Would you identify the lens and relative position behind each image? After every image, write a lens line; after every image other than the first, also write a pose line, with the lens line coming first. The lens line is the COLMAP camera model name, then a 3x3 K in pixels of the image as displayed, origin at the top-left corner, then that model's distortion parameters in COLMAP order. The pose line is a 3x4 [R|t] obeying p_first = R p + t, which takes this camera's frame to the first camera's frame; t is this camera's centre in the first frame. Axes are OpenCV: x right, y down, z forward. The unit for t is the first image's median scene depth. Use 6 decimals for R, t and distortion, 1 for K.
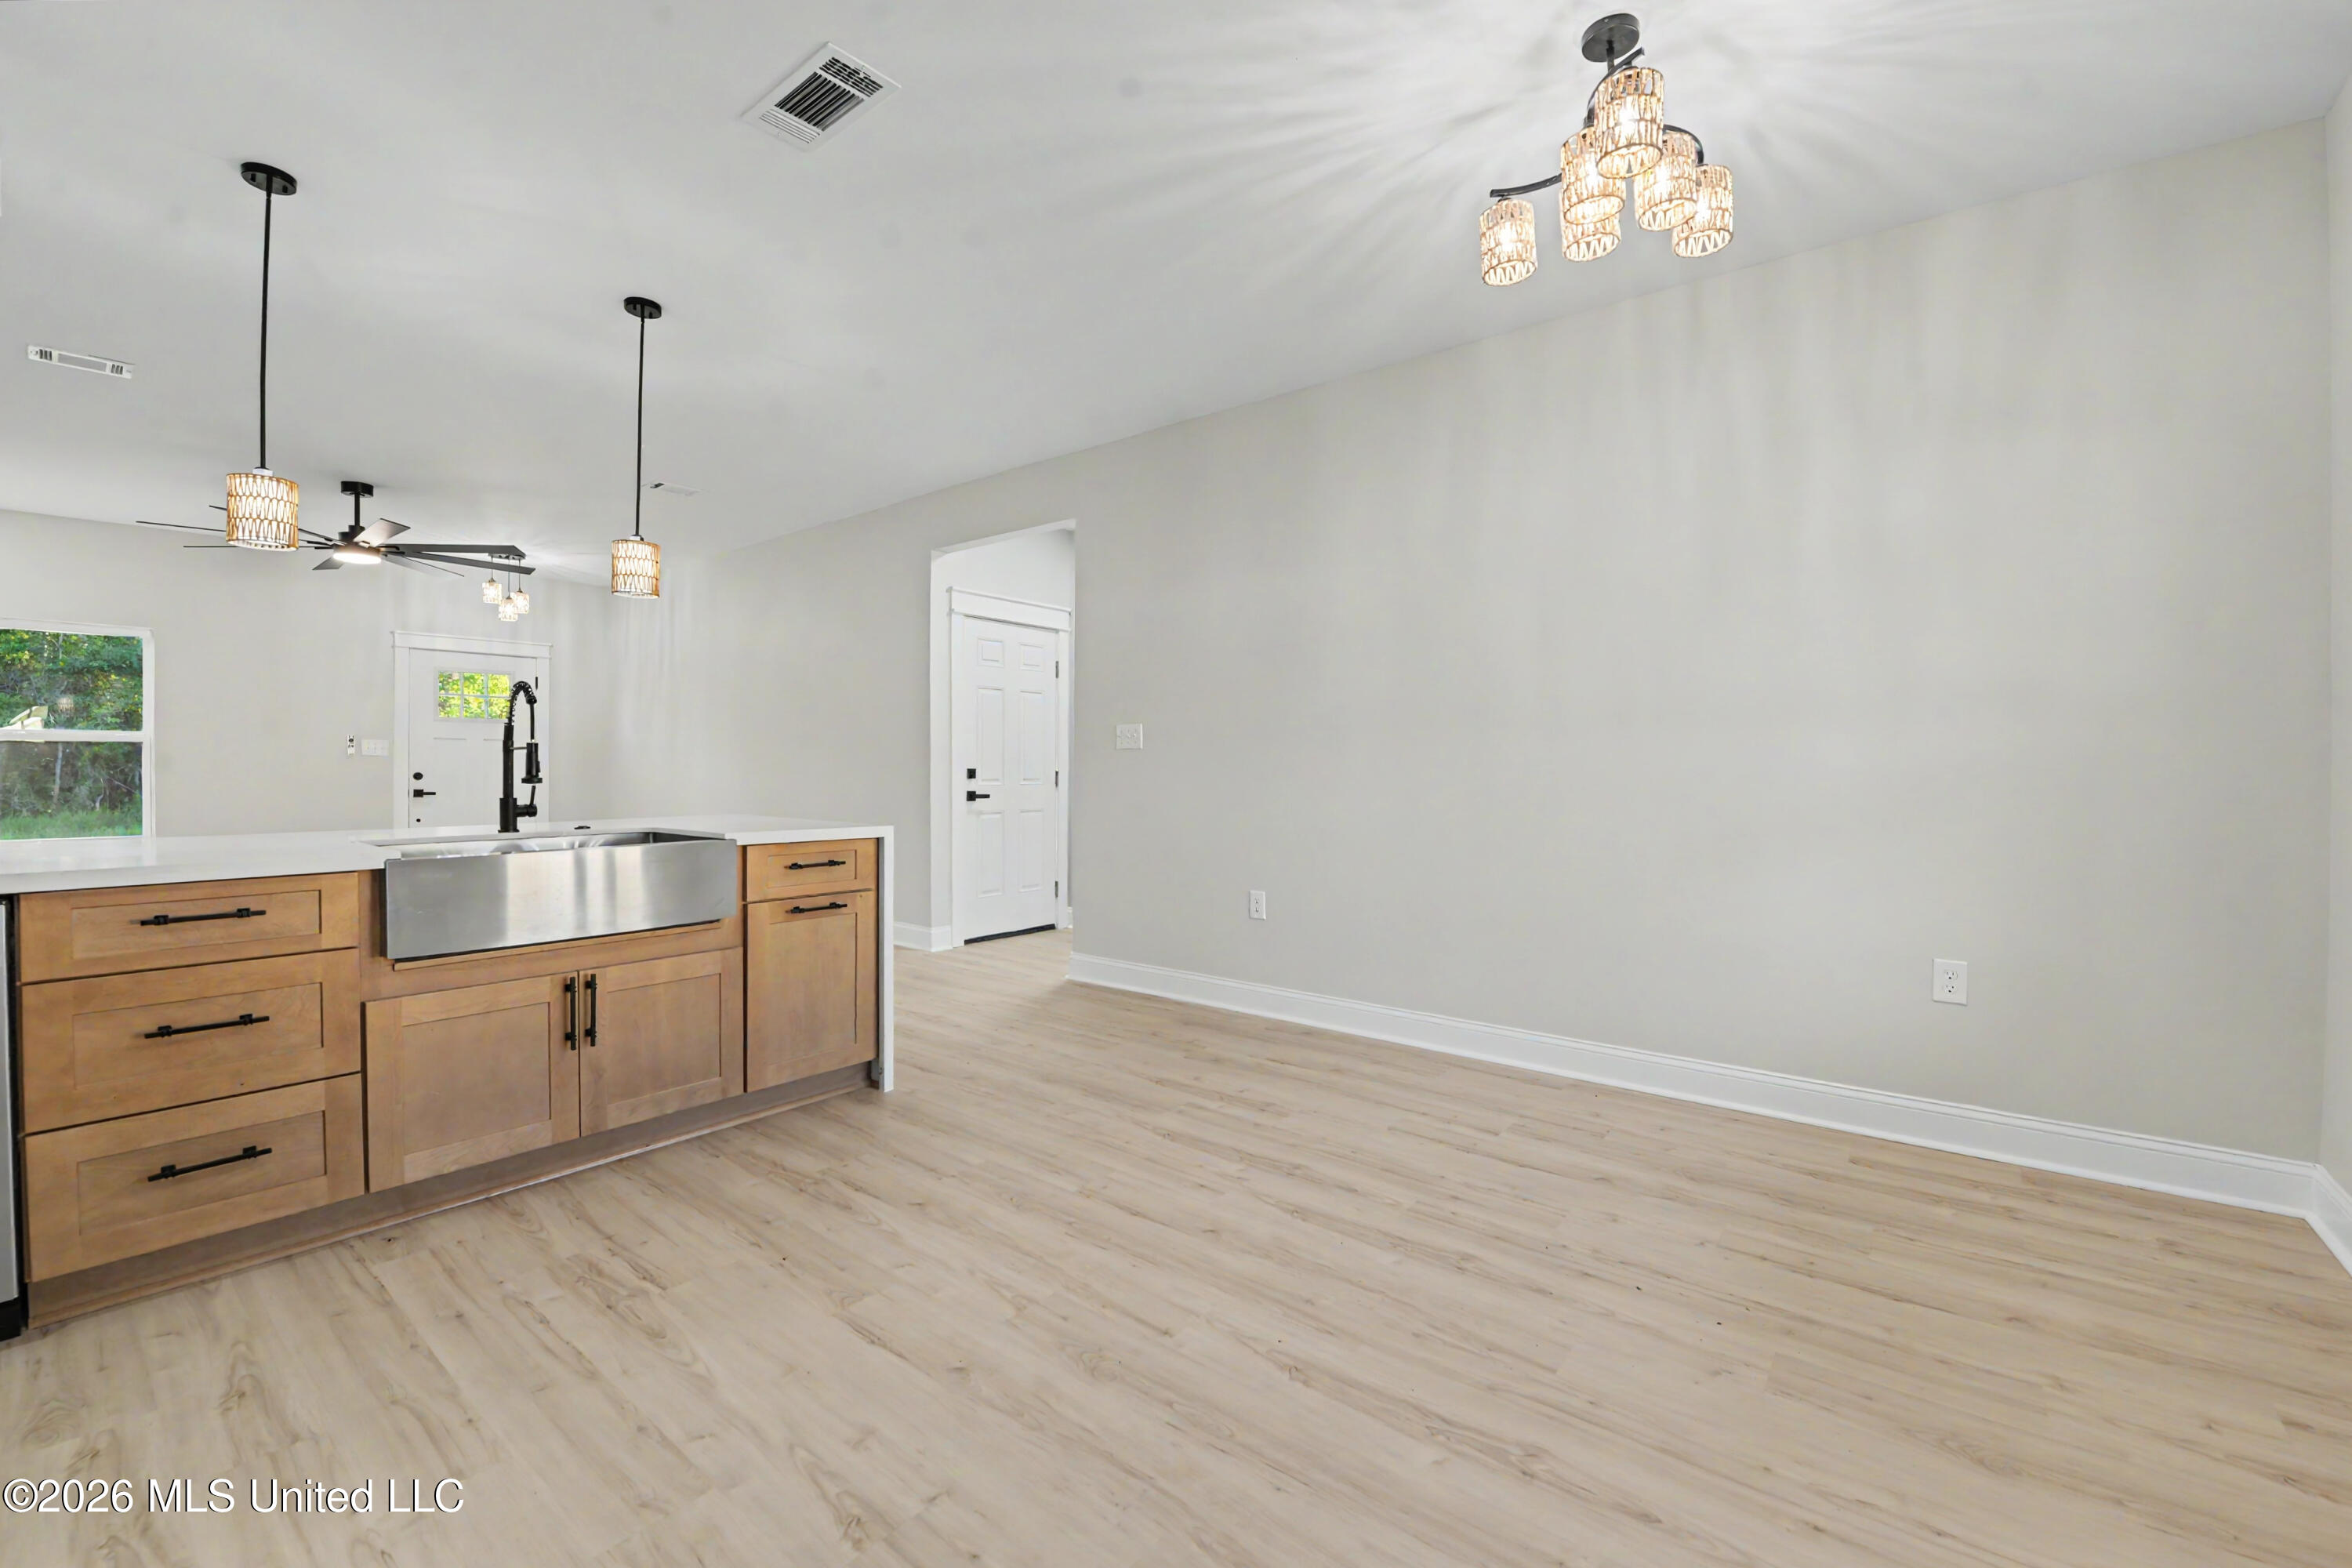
lens RADIAL K [[968.5, 0, 1195.0], [0, 968.5, 775.6], [0, 0, 1]] dist [-0.014033, -0.000254]
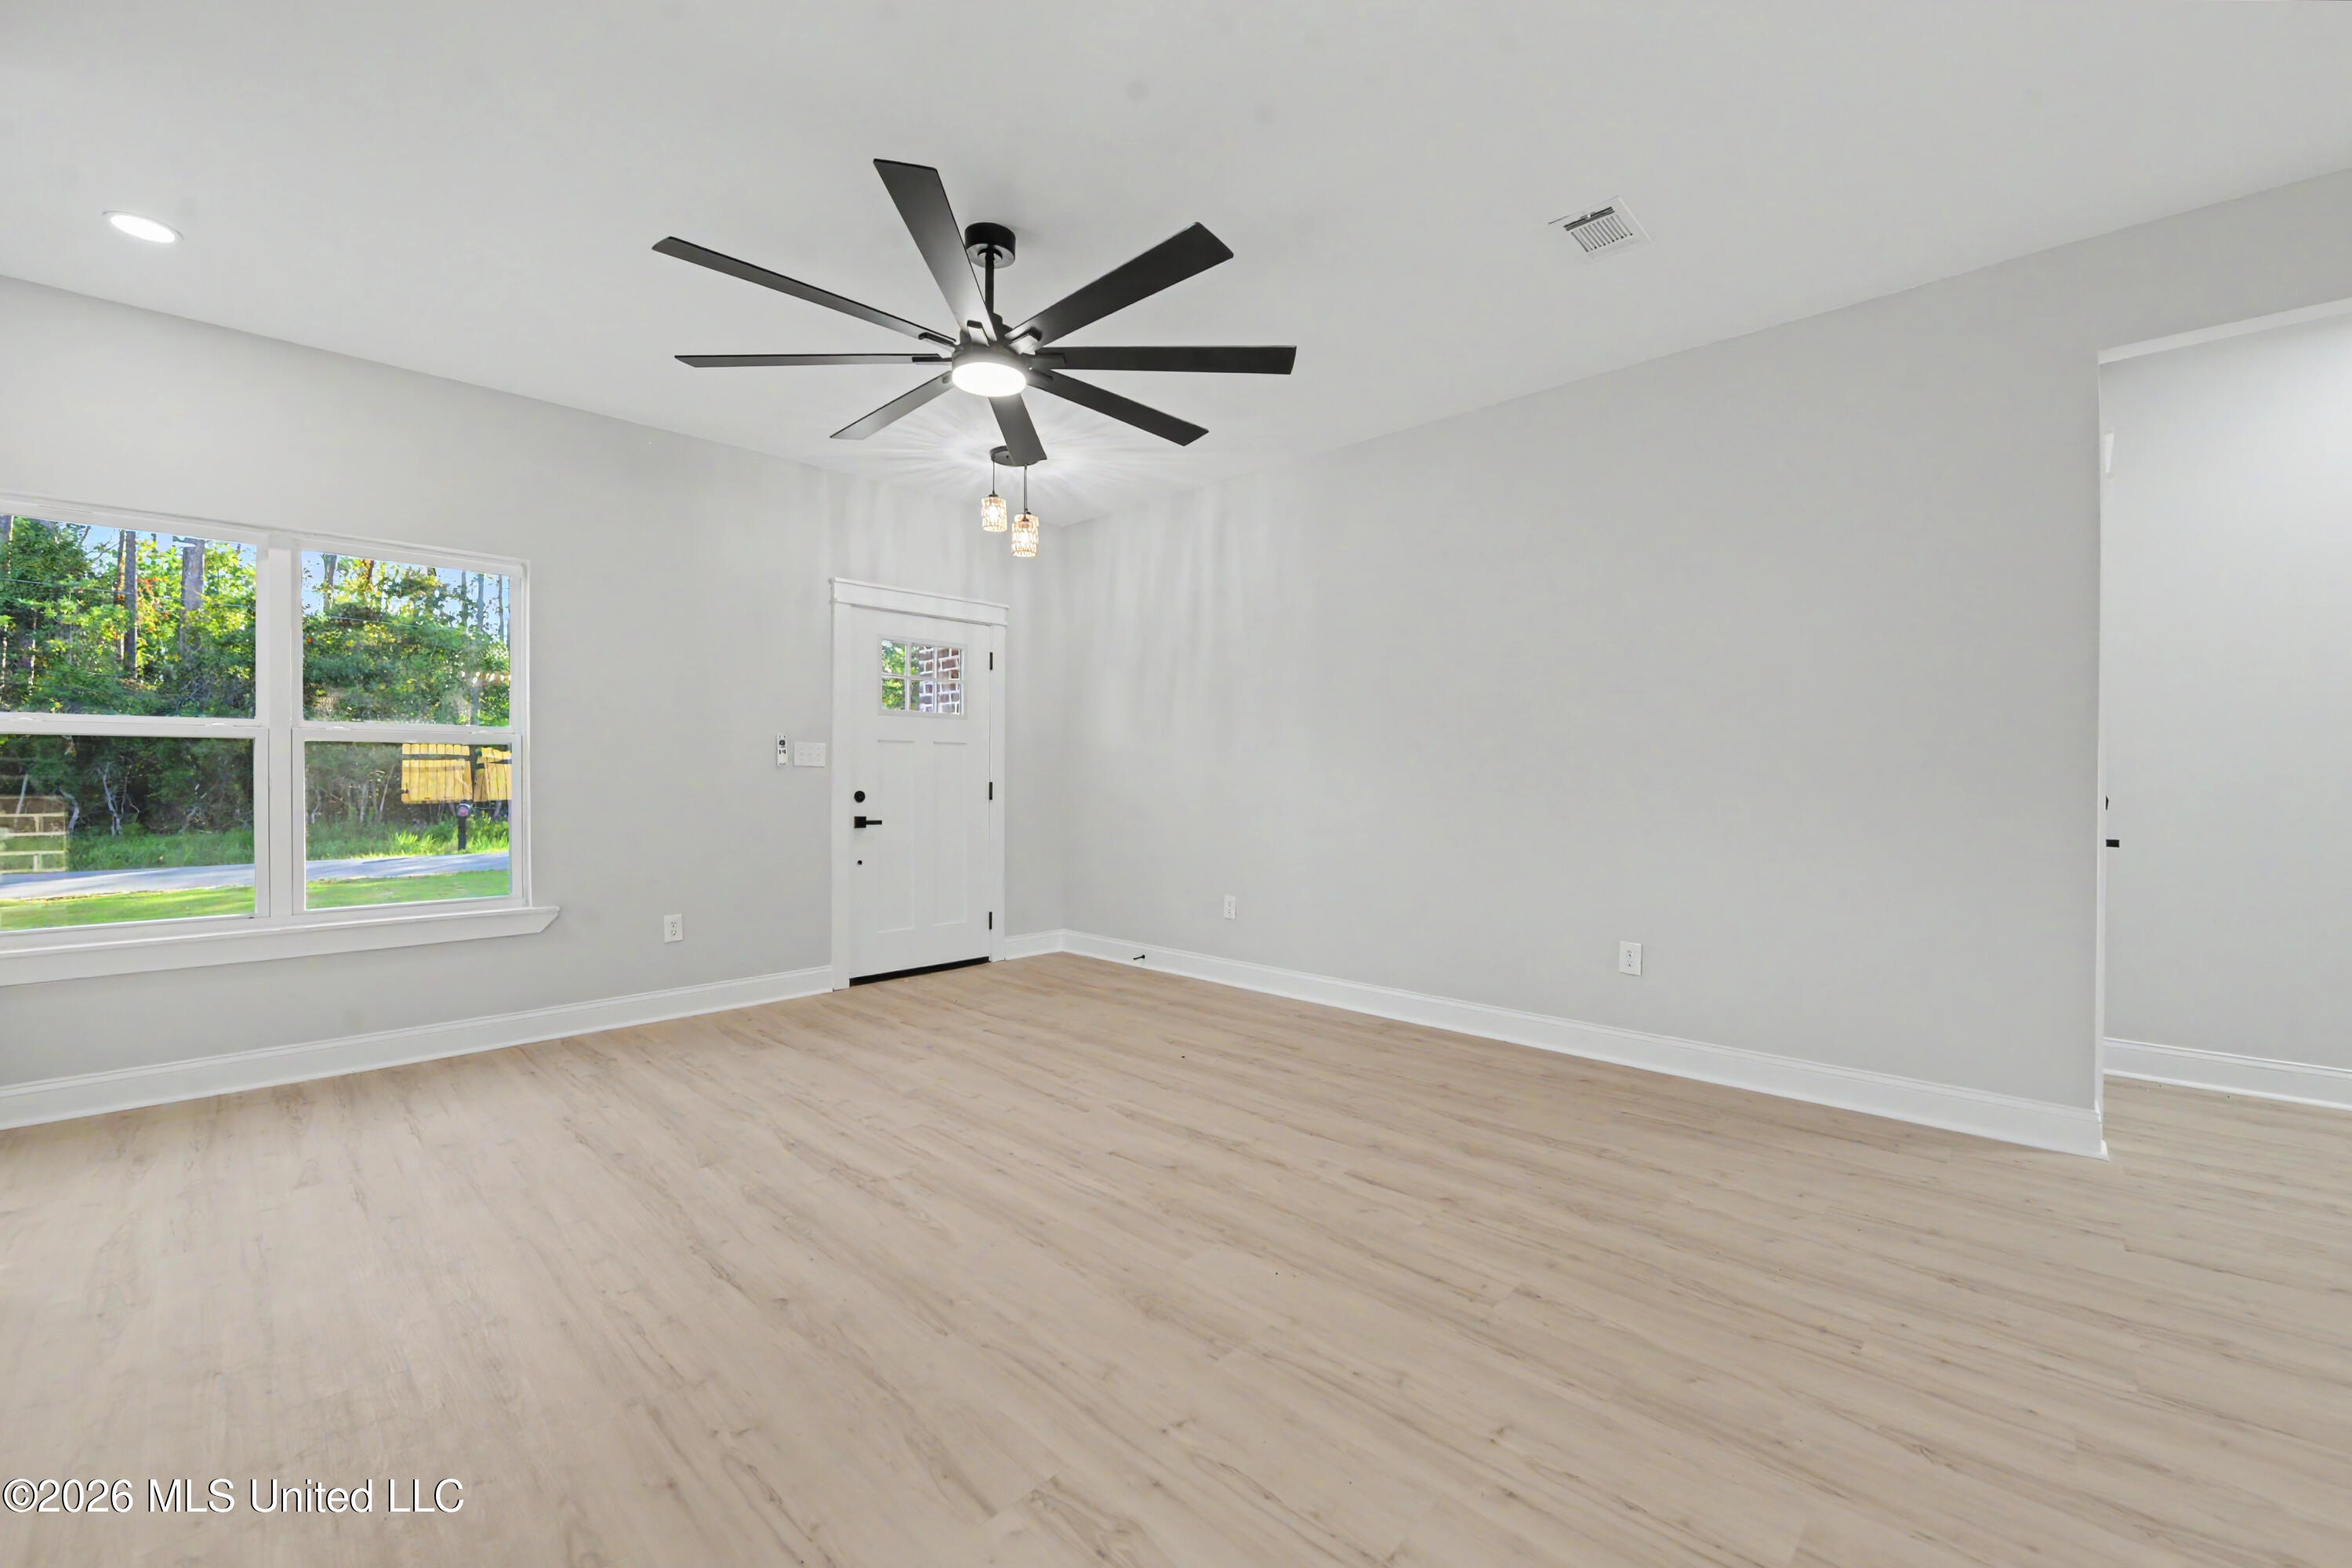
lens RADIAL K [[947.1, 0, 1191.2], [0, 947.1, 780.5], [0, 0, 1]] dist [-0.015946, -0.001350]
pose [[0.996937, 0.001895, -0.078187, -1.548707], [-0.002297, 0.999985, -0.005052, -0.023301], [0.078176, 0.005216, 0.996926, 1.065005]]
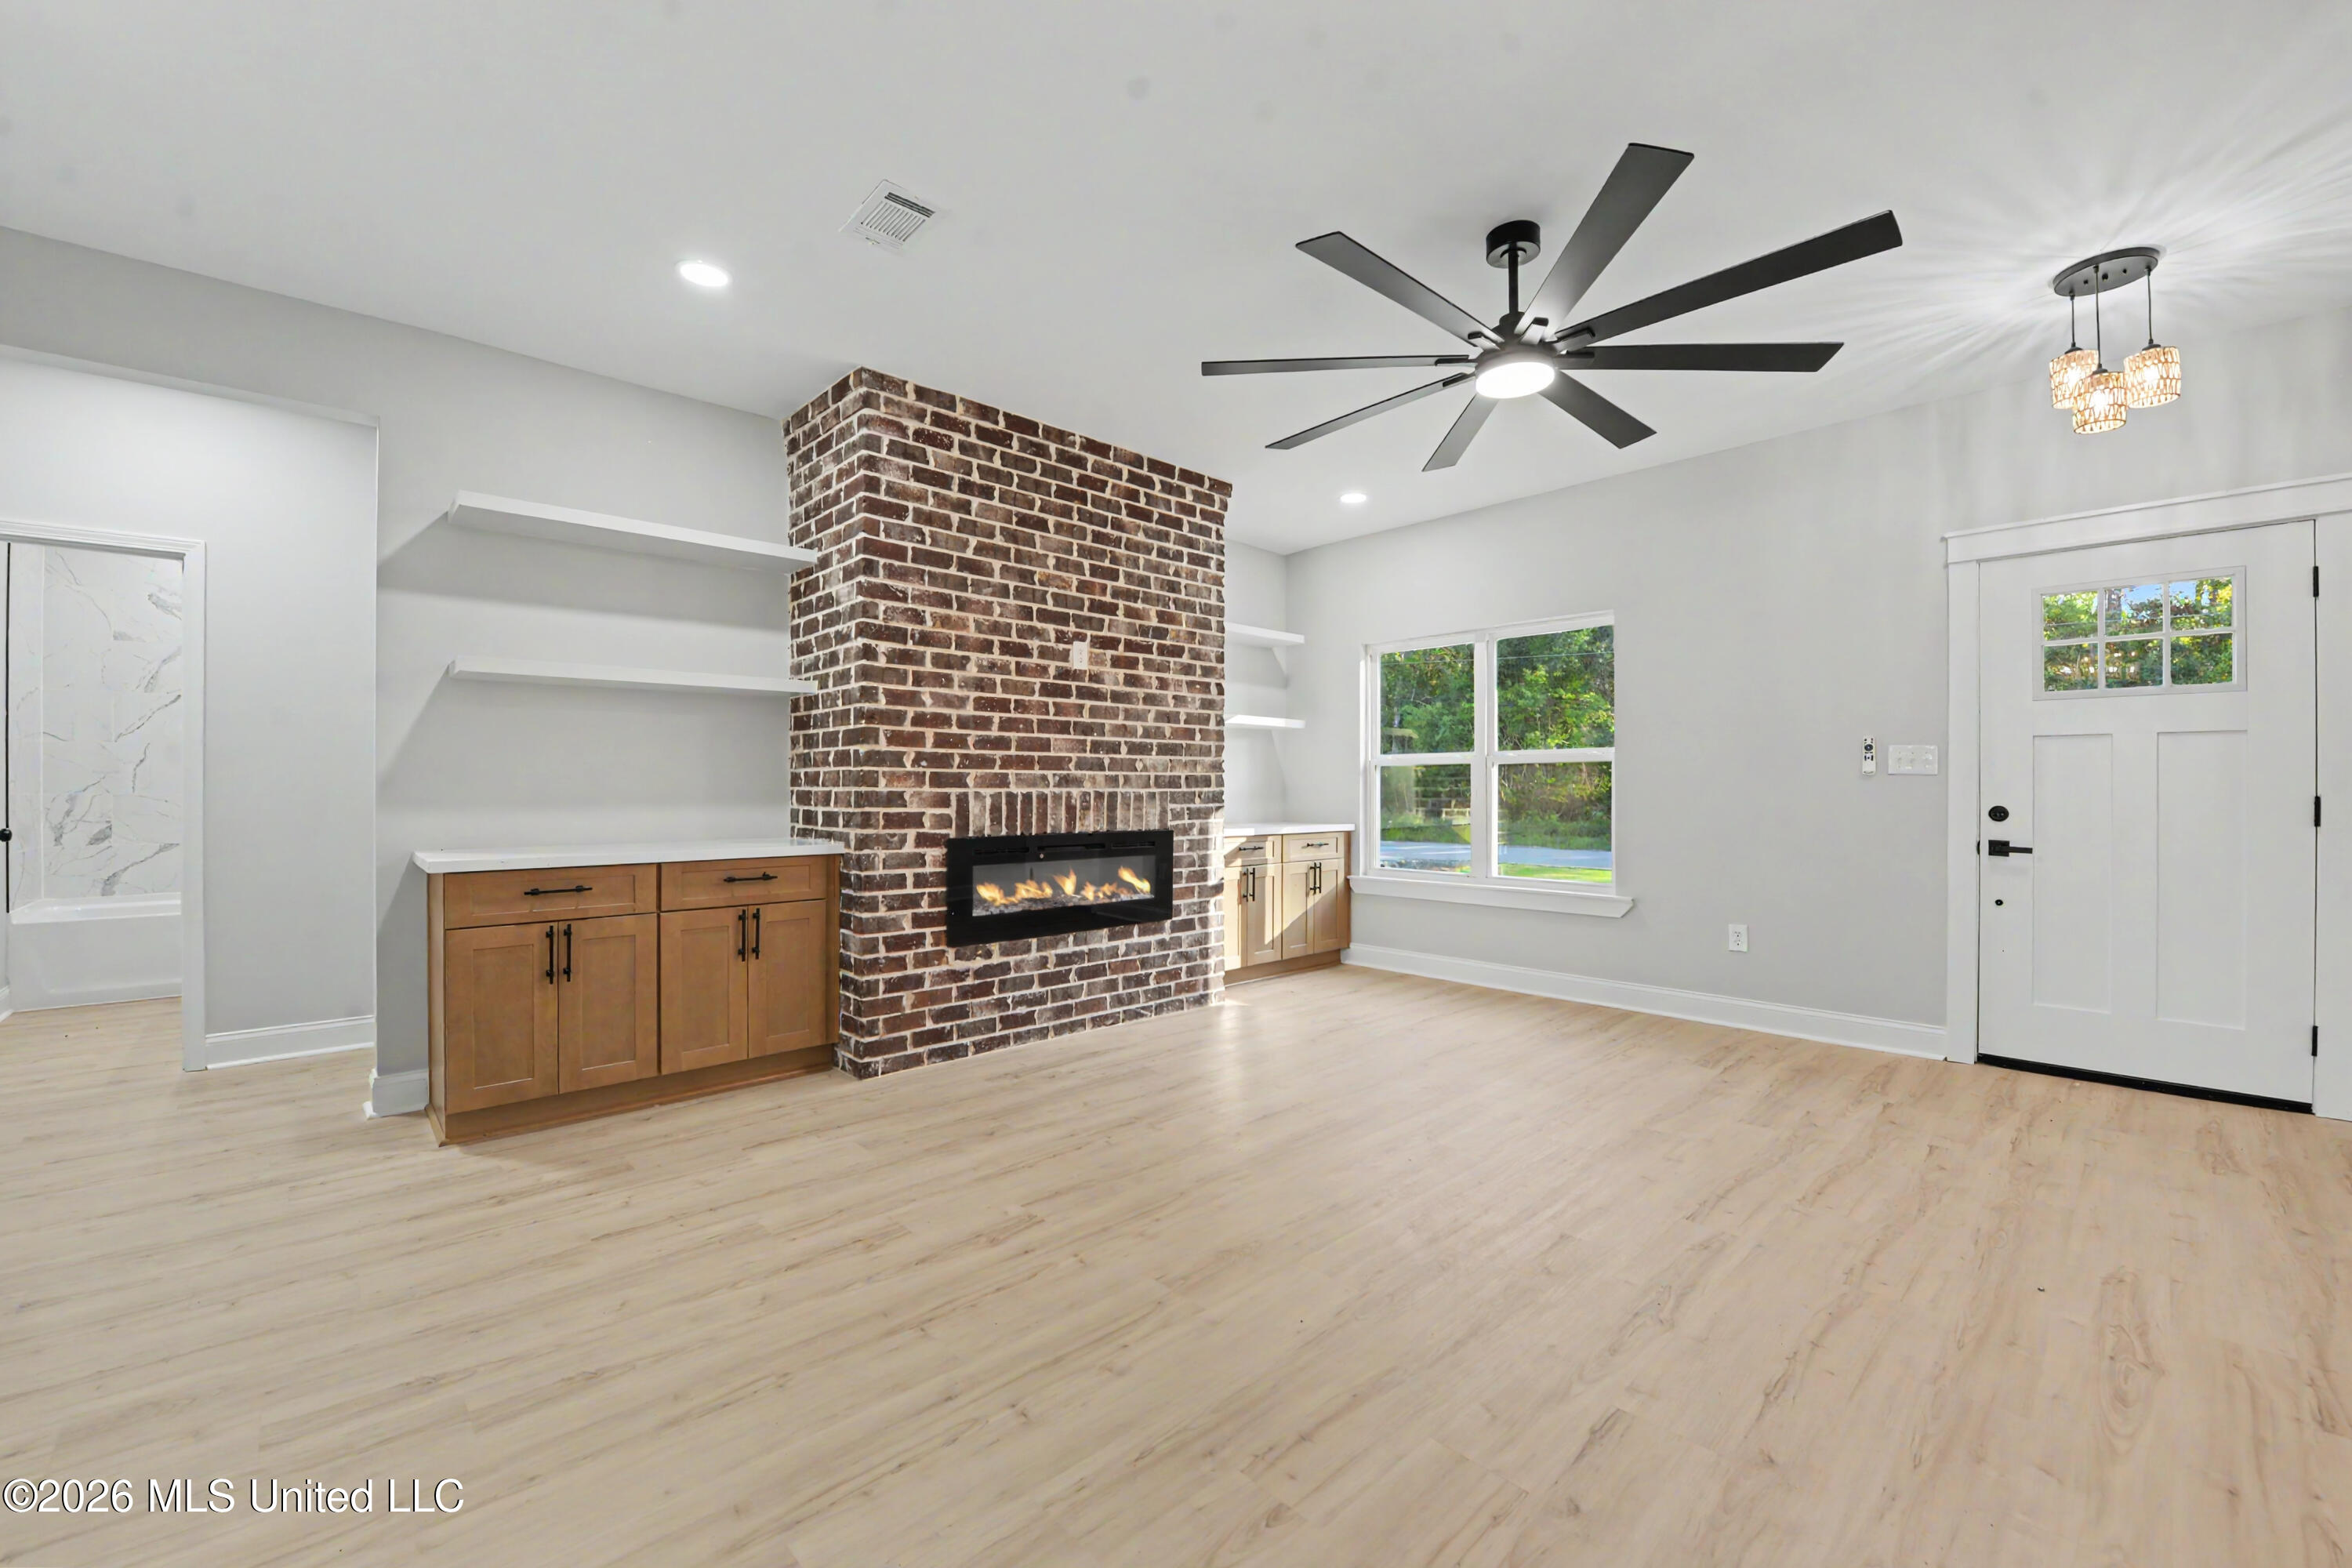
lens RADIAL K [[947.1, 0, 1143.2], [0, 947.1, 777.9], [0, 0, 1]] dist [-0.015946, -0.001350]
pose [[-0.164861, -0.012219, -0.986241, -0.764650], [-0.008932, 0.999901, -0.010895, -0.025946], [0.986276, 0.007013, -0.164953, 1.886271]]
